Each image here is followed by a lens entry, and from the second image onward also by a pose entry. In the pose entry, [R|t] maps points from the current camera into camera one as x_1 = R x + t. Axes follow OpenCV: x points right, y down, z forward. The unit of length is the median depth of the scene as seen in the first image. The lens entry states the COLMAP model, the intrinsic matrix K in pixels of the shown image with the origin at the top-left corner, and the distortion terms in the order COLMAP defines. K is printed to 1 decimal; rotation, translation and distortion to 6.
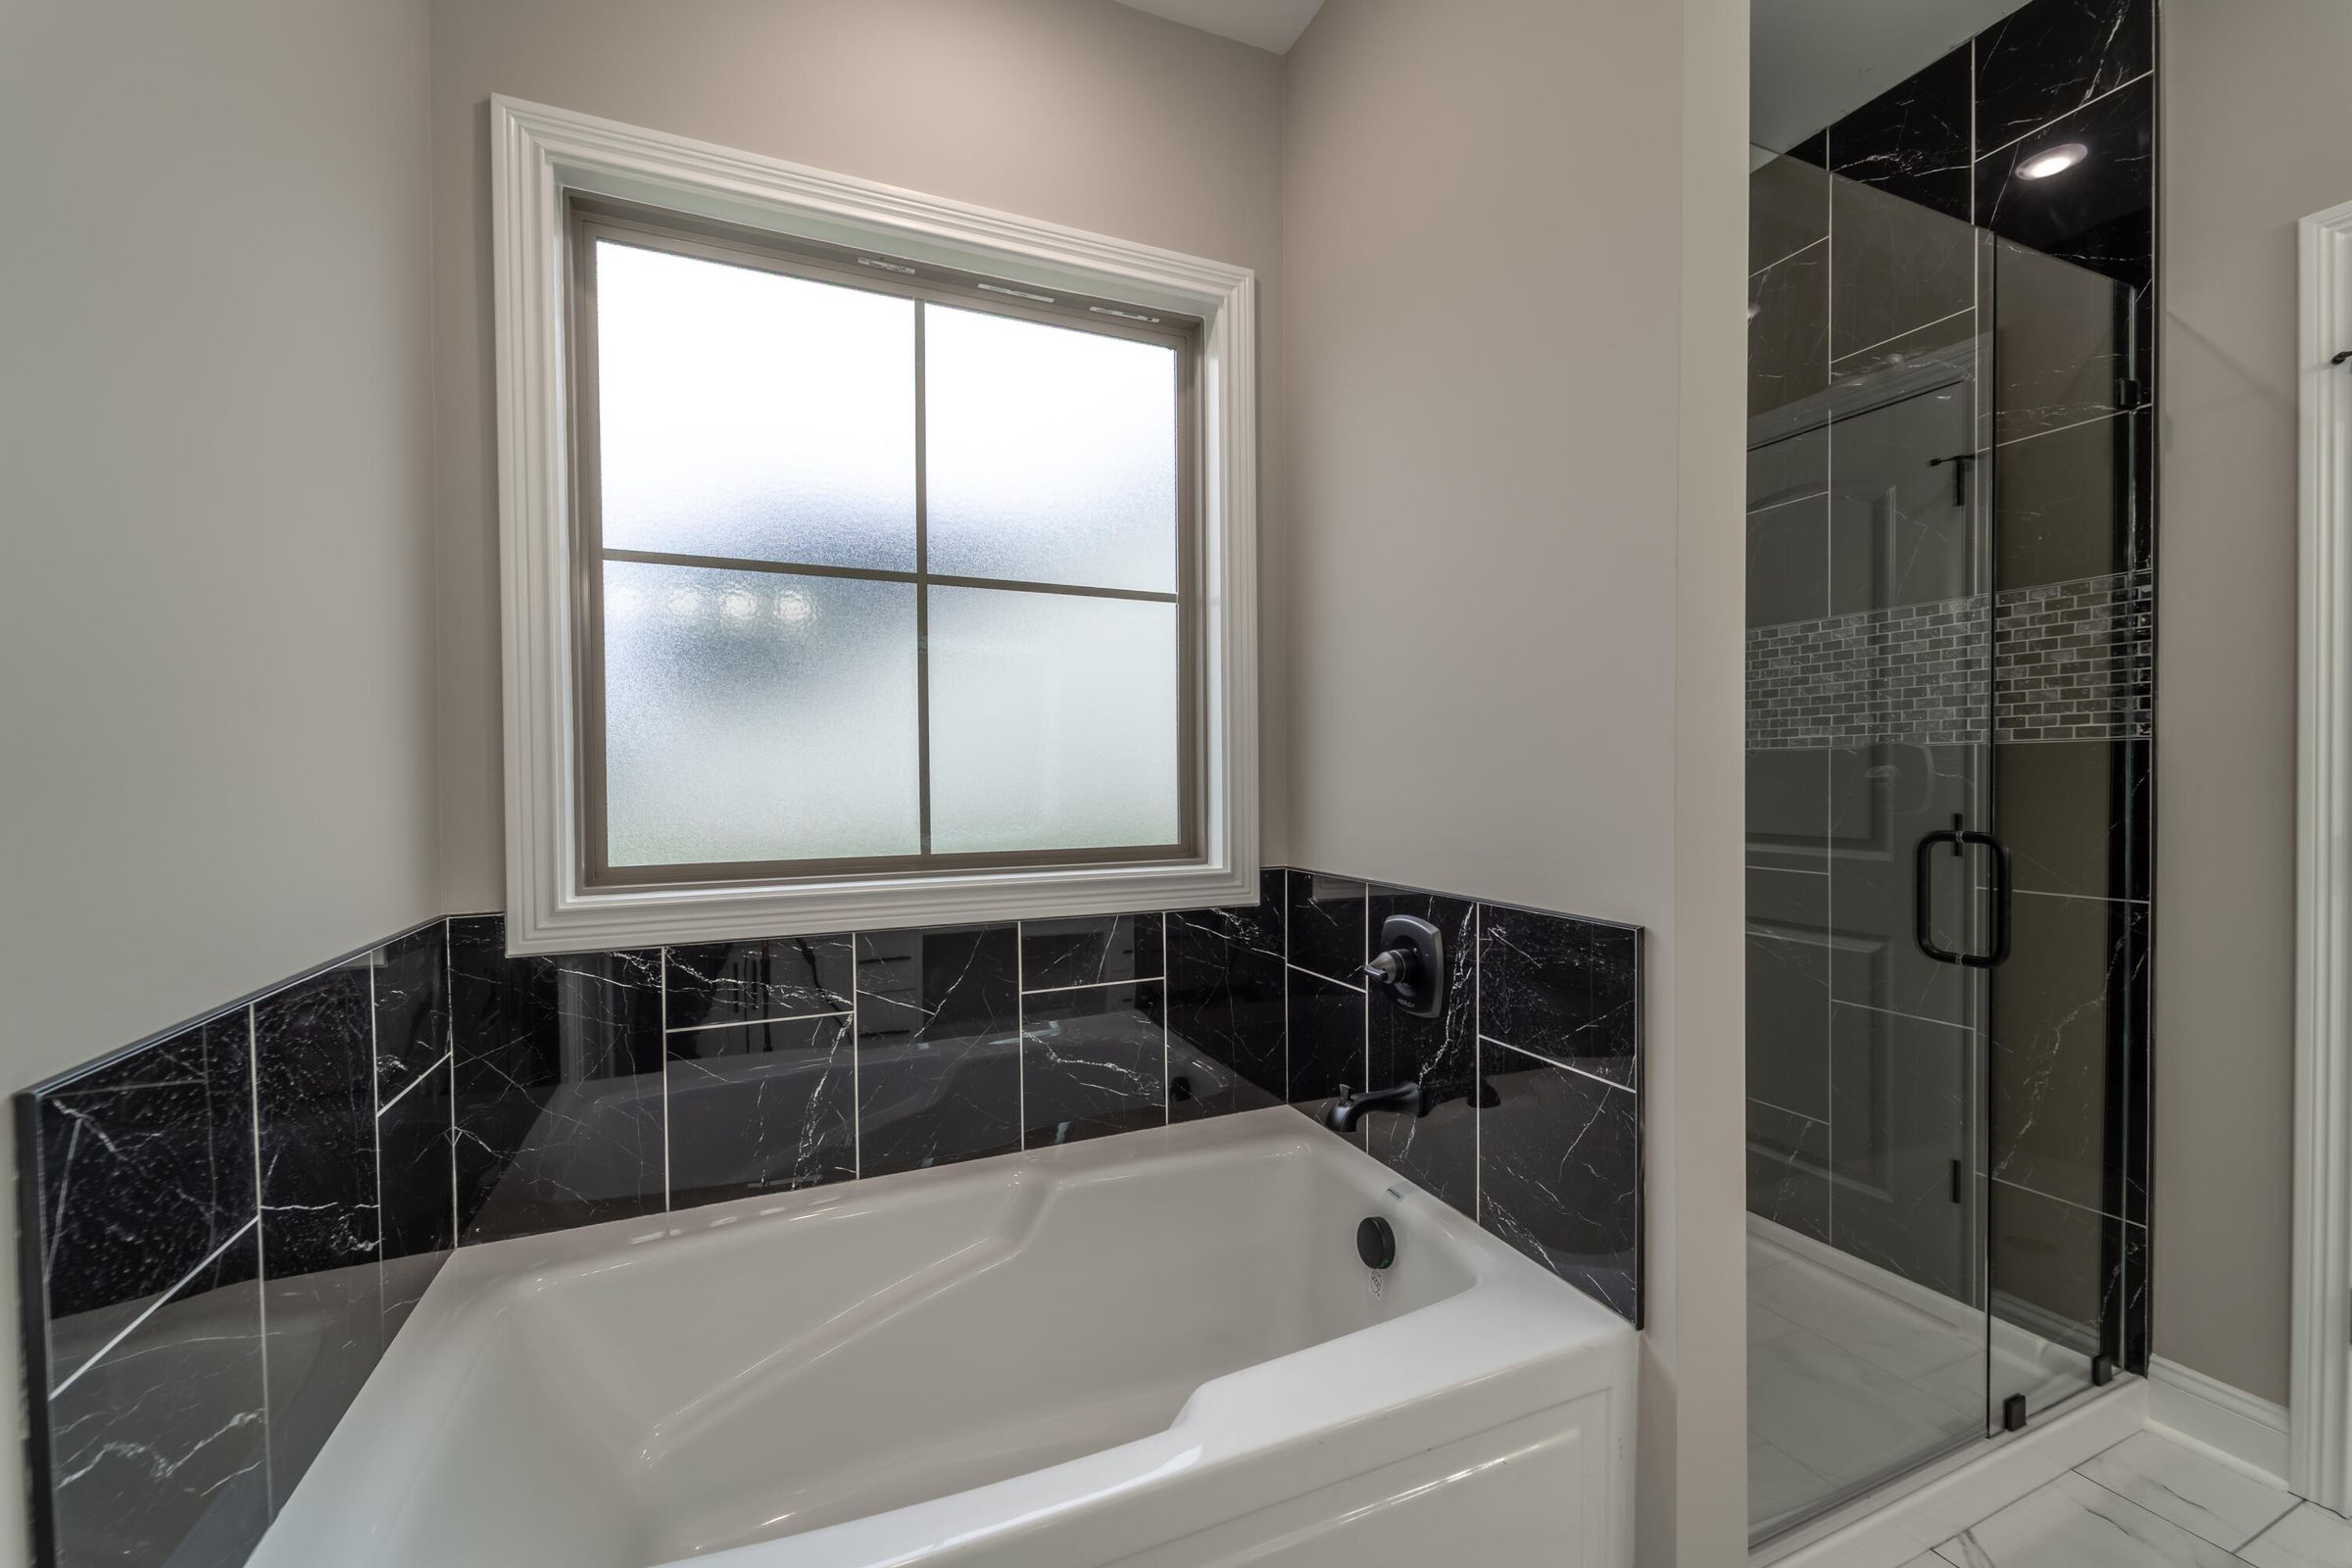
lens RADIAL K [[950.9, 0, 1179.4], [0, 950.9, 784.5], [0, 0, 1]] dist [0.004037, -0.003760]
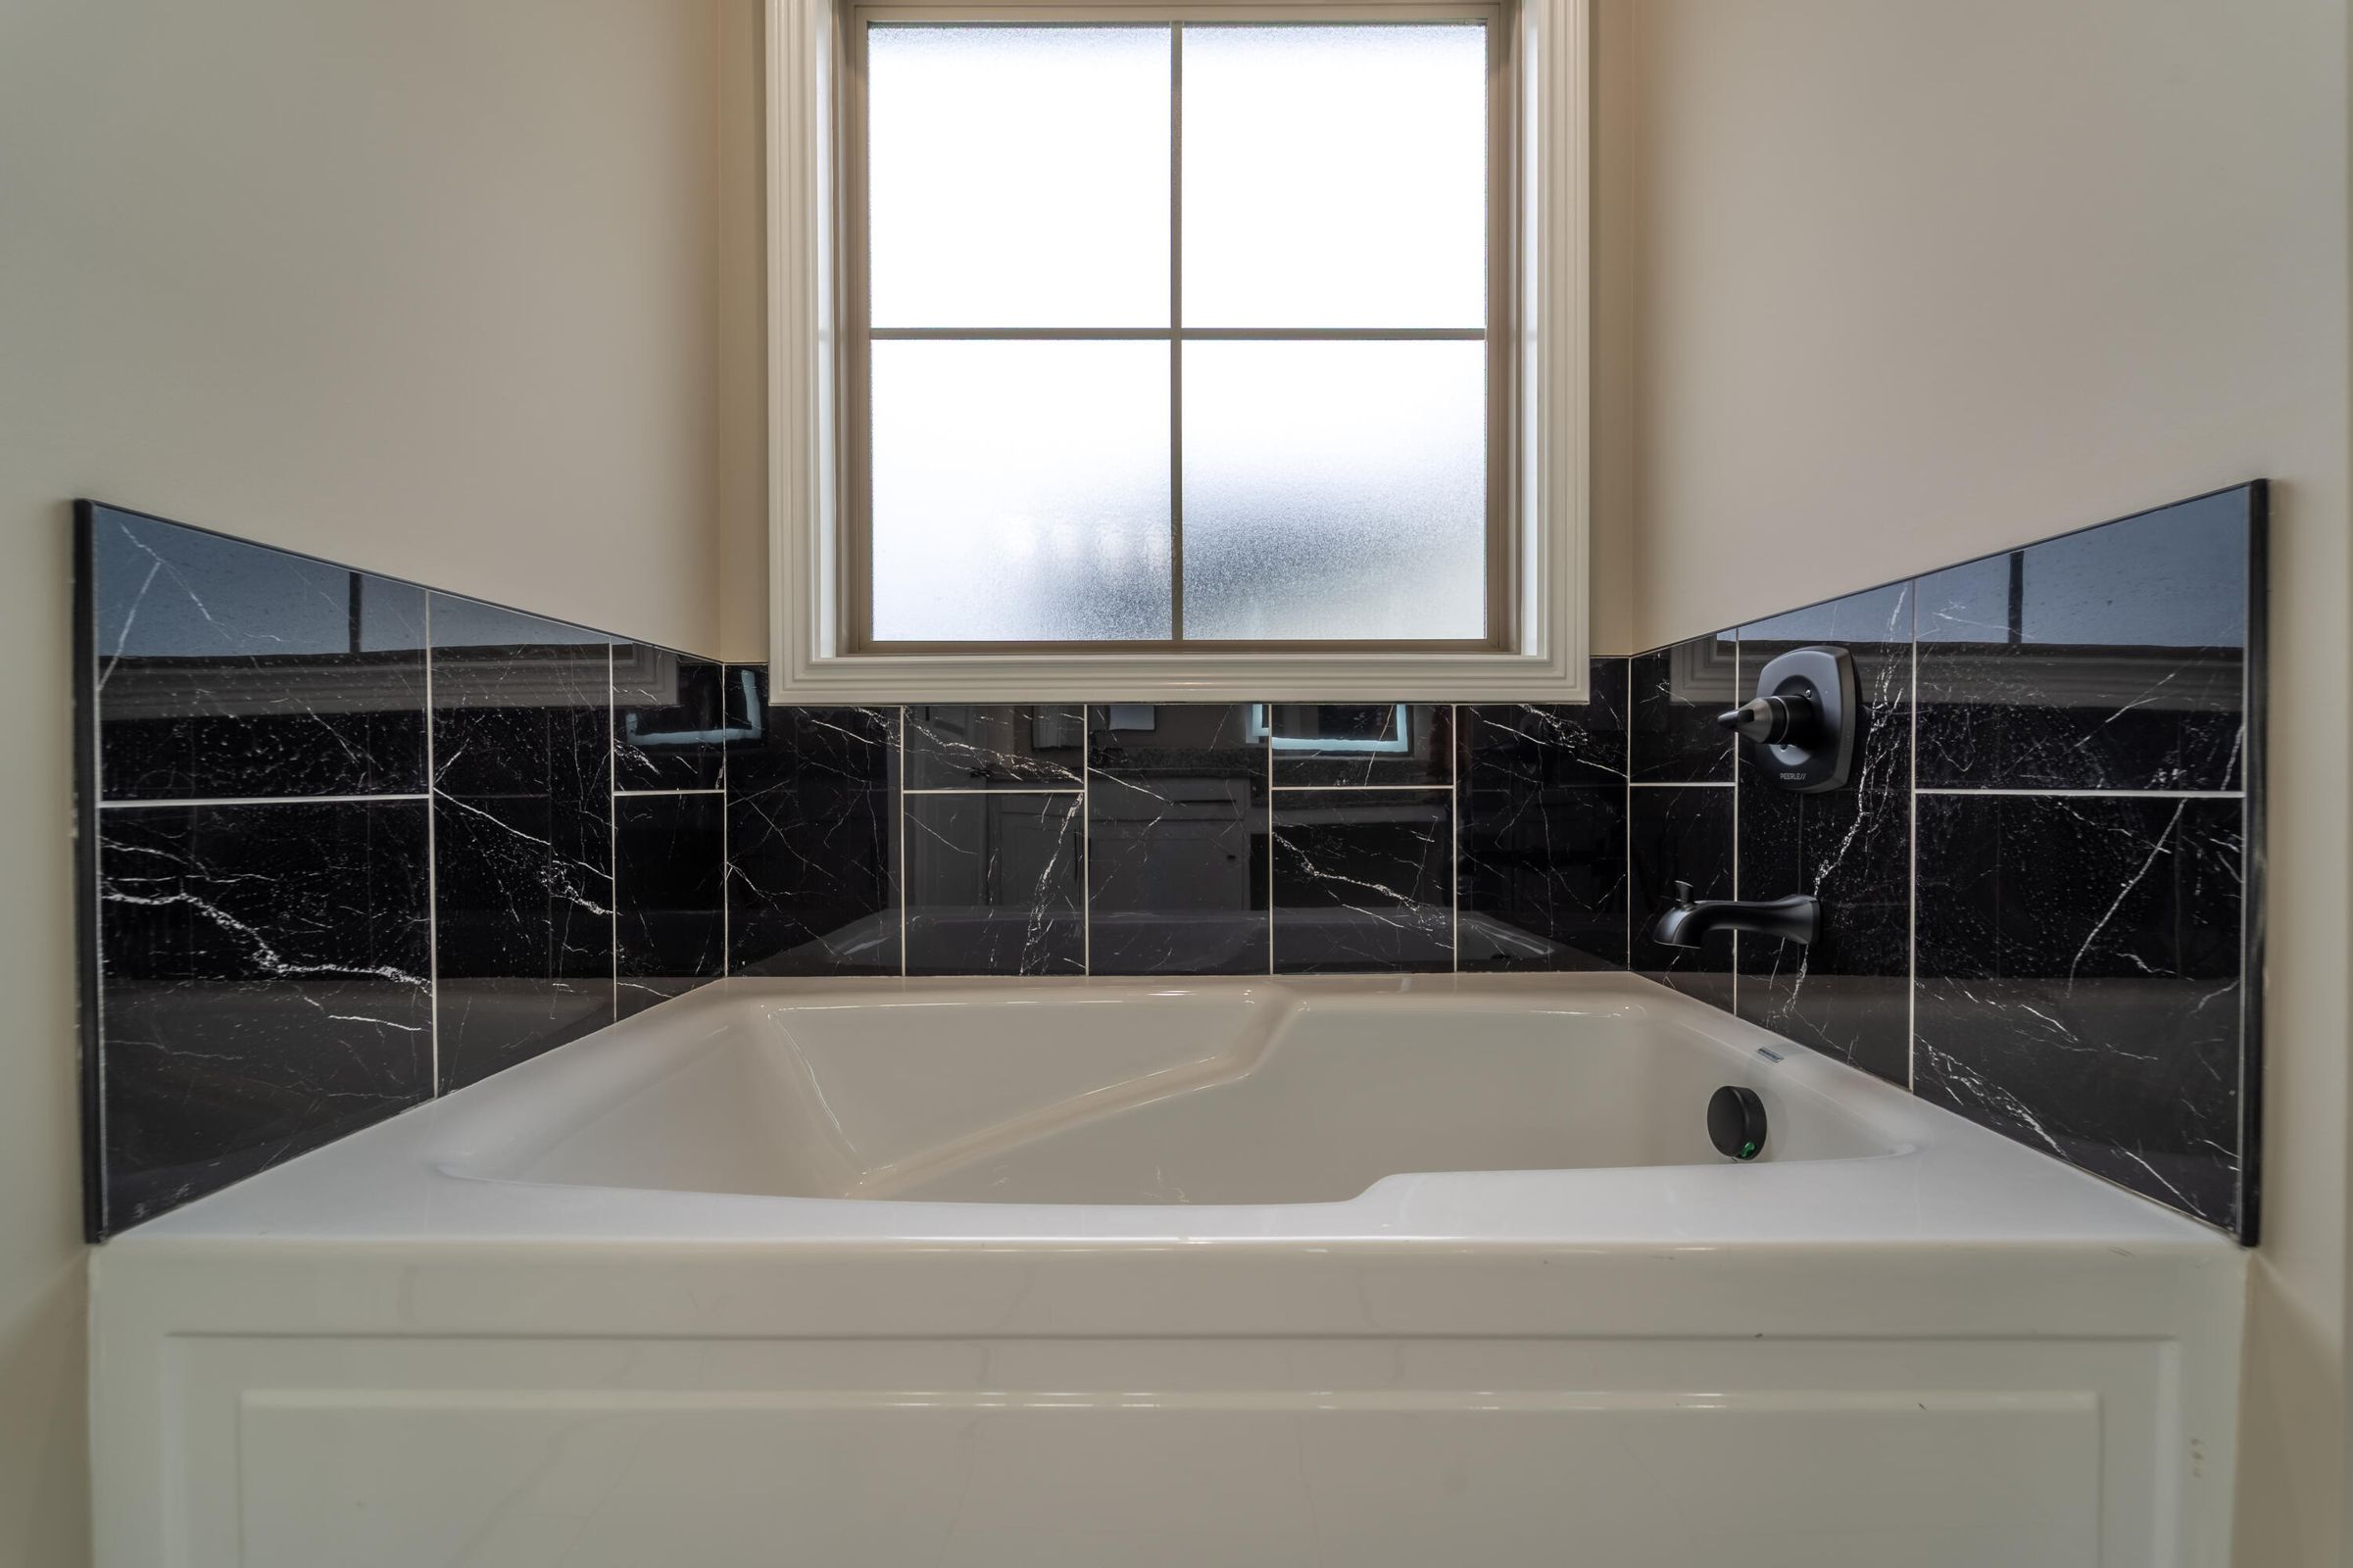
lens RADIAL K [[951.3, 0, 1179.7], [0, 951.3, 783.7], [0, 0, 1]] dist [0.004037, -0.003760]
pose [[0.914318, 0.008159, -0.404915, 0.180537], [-0.010244, 0.999943, -0.002983, 0.380989], [0.404867, 0.006875, 0.914350, 0.329497]]
